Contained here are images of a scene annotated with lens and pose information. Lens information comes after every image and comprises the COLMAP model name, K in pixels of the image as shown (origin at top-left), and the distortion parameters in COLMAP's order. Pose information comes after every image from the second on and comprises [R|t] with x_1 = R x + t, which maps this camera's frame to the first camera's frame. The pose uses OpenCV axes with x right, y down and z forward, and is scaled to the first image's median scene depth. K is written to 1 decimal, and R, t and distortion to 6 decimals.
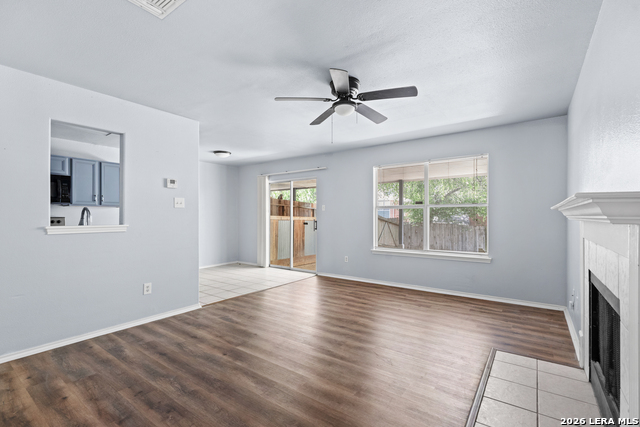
lens RADIAL K [[291.7, 0, 316.4], [0, 291.7, 215.1], [0, 0, 1]] dist [-0.002242, 0.000173]
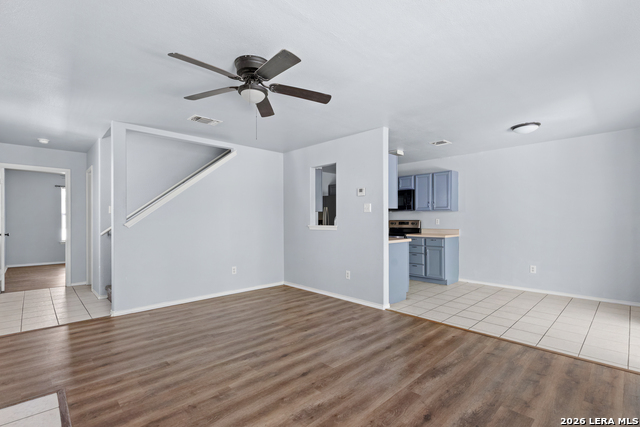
lens RADIAL K [[291.7, 0, 316.2], [0, 291.7, 217.4], [0, 0, 1]] dist [-0.002242, 0.000173]
pose [[-0.158651, -0.005391, -0.987320, 0.661026], [0.004319, 0.999972, -0.006155, 0.000609], [0.987325, -0.005241, -0.158623, 0.950726]]
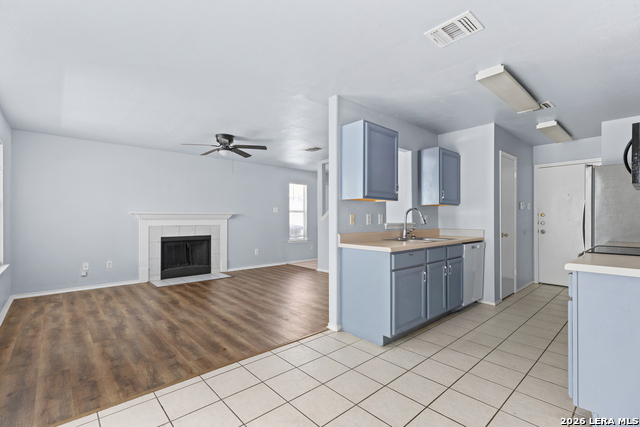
lens RADIAL K [[291.7, 0, 323.2], [0, 291.7, 215.0], [0, 0, 1]] dist [-0.002242, 0.000173]
pose [[-0.987746, 0.002049, 0.156053, -0.510298], [0.000473, 0.999949, -0.010136, 0.012978], [-0.156066, -0.009938, -0.987697, 1.830191]]
